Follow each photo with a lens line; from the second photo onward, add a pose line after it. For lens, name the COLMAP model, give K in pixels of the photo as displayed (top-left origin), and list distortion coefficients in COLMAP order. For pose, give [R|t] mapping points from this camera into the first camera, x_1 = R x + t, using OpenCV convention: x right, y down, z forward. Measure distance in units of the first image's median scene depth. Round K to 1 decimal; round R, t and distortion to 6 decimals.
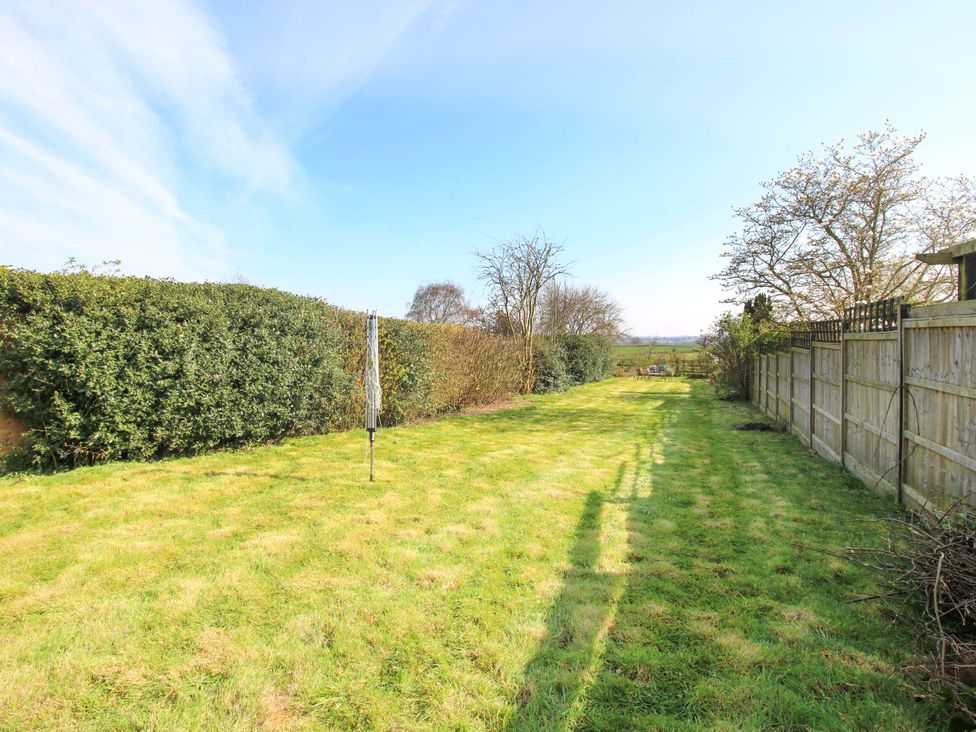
lens RADIAL K [[504.5, 0, 482.7], [0, 504.5, 356.5], [0, 0, 1]] dist [0.000075, -0.015350]
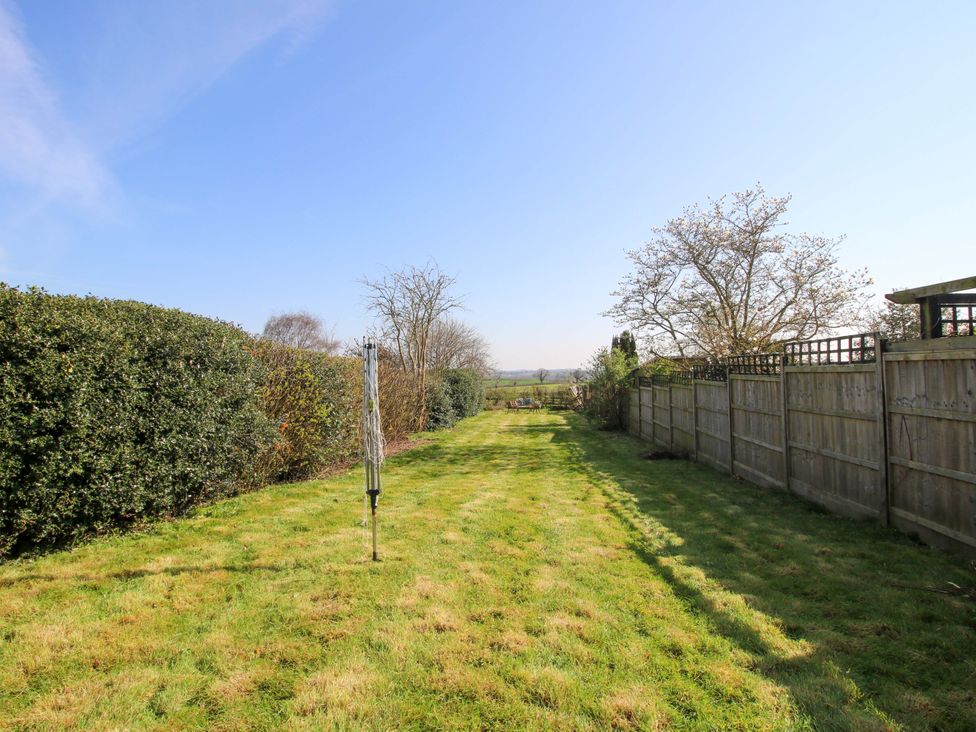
lens RADIAL K [[504.5, 0, 482.7], [0, 504.5, 356.5], [0, 0, 1]] dist [0.000075, -0.015350]
pose [[0.955887, 0.004671, 0.293697, -0.231339], [0.015426, 0.997696, -0.066072, -0.006234], [-0.293329, 0.067688, 0.953612, 0.165104]]
